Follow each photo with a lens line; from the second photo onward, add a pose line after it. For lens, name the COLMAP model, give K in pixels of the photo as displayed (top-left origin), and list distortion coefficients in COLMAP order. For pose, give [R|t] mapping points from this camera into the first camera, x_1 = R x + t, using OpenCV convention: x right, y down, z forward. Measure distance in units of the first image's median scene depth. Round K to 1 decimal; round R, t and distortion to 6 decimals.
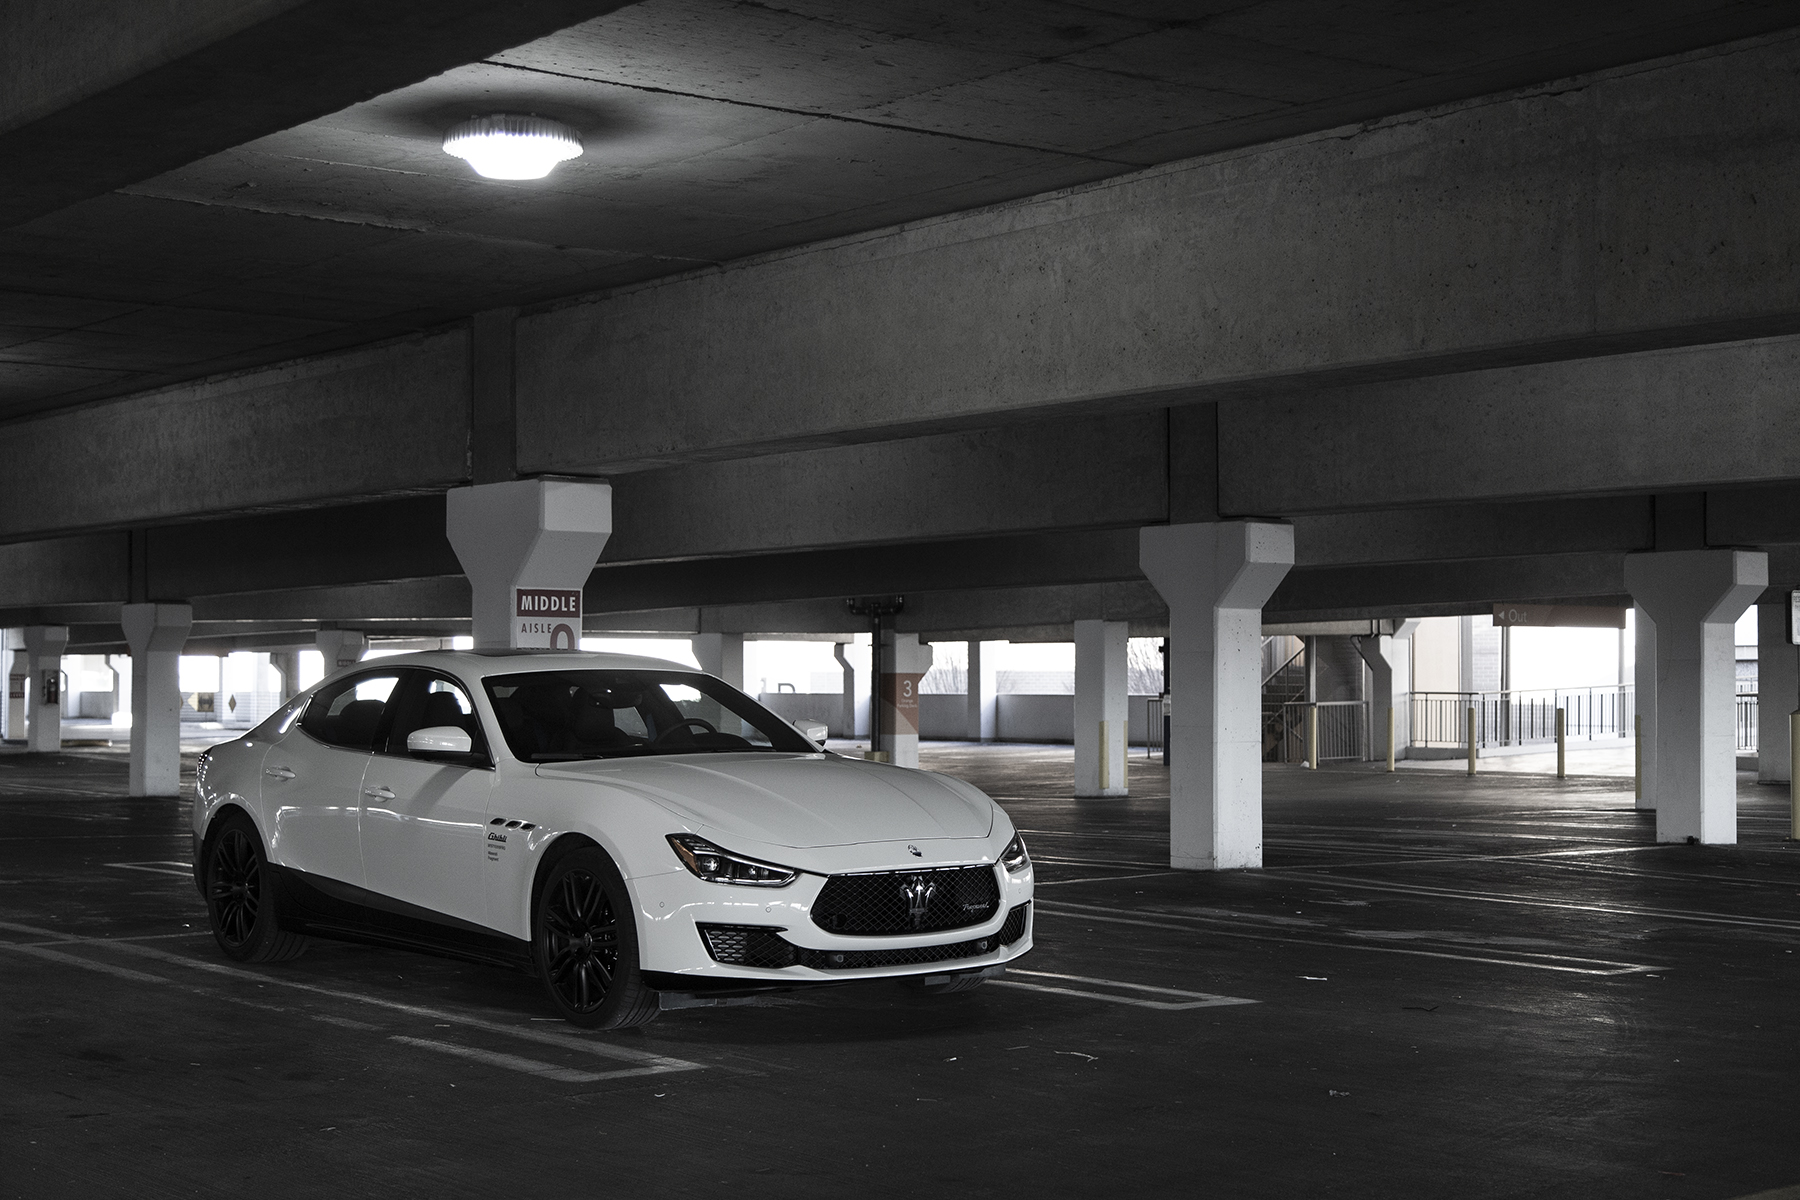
lens RADIAL K [[2773.4, 0, 900.0], [0, 2773.4, 600.0], [0, 0, 1]] dist [0.007730, -0.032875]
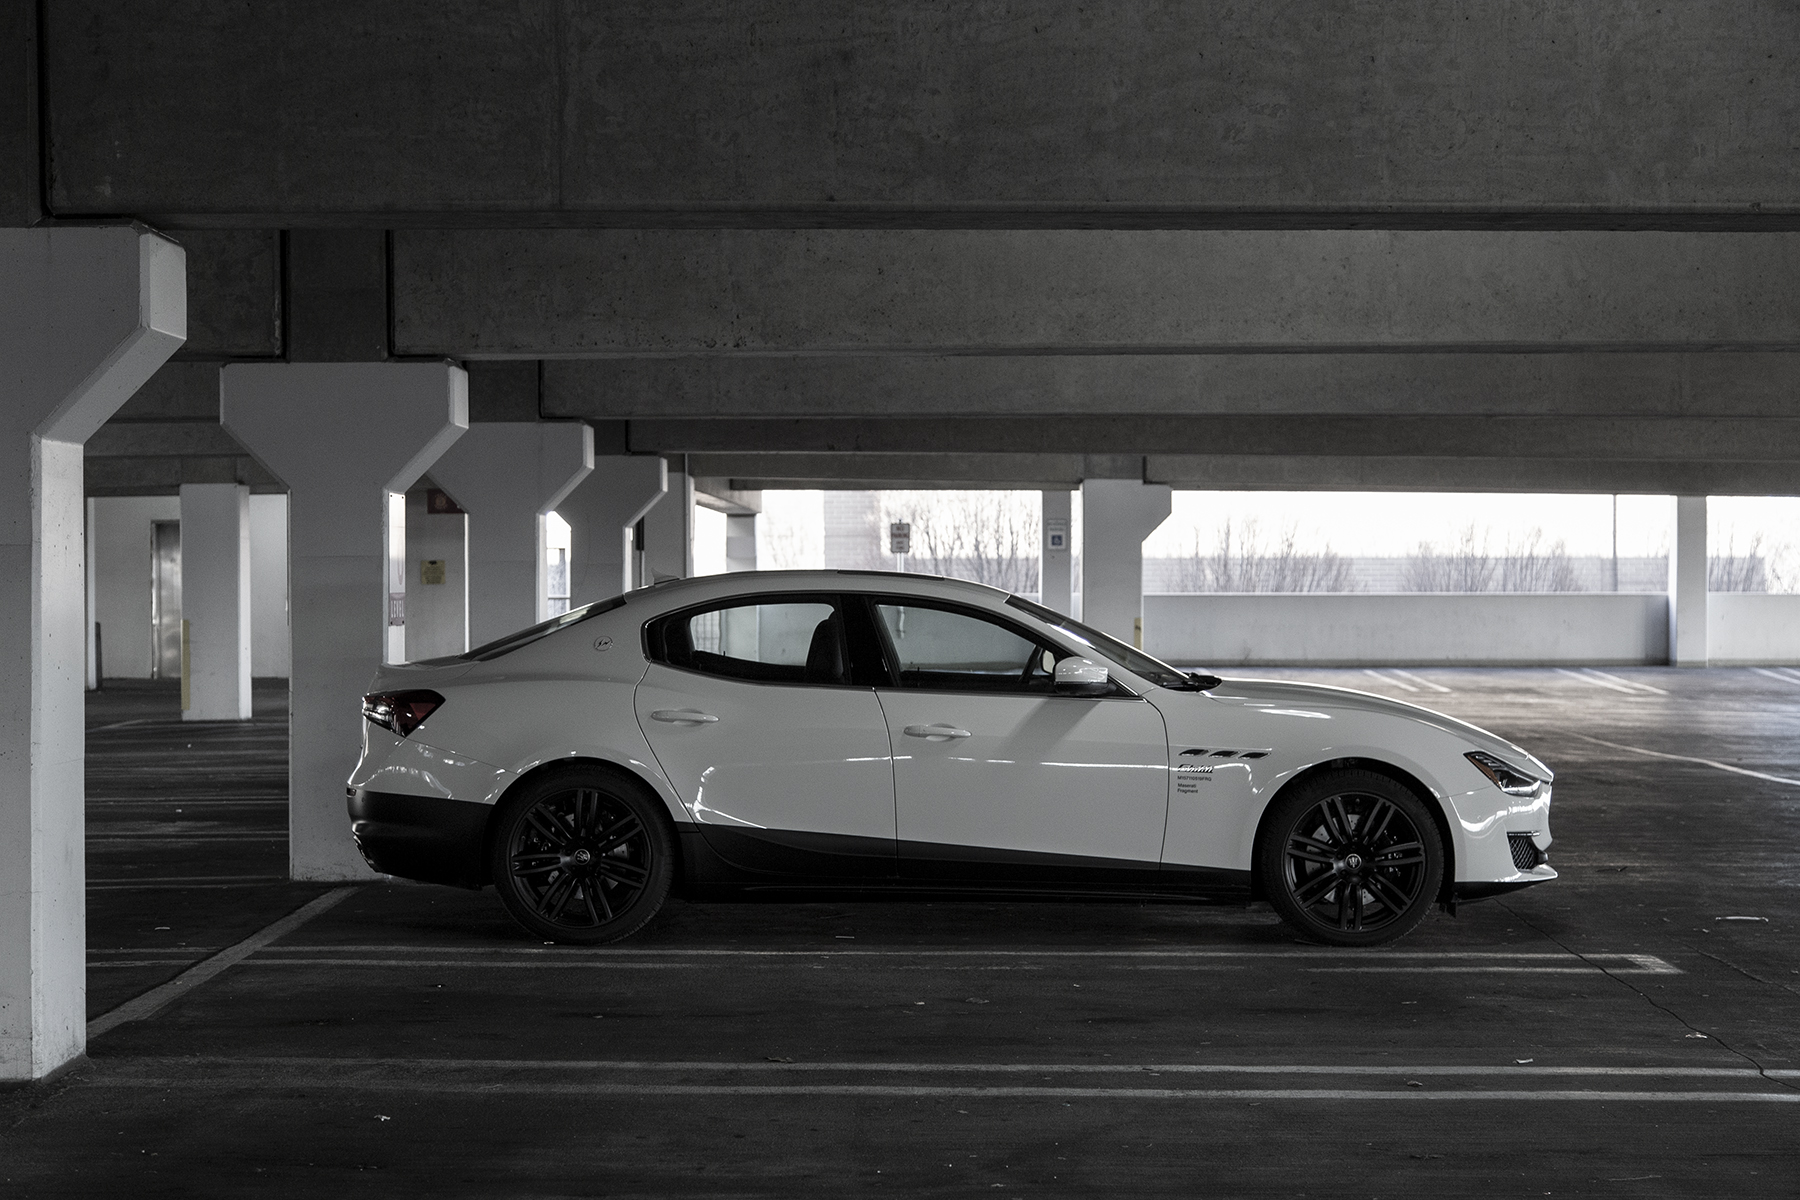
lens RADIAL K [[3273.0, 0, 900.0], [0, 3273.0, 600.0], [0, 0, 1]] dist [-0.032180, -0.102854]
pose [[0.621756, -0.008805, 0.783162, -1.087280], [-0.022079, 0.999342, 0.028765, -0.004433], [-0.782900, -0.035176, 0.621152, 0.358361]]
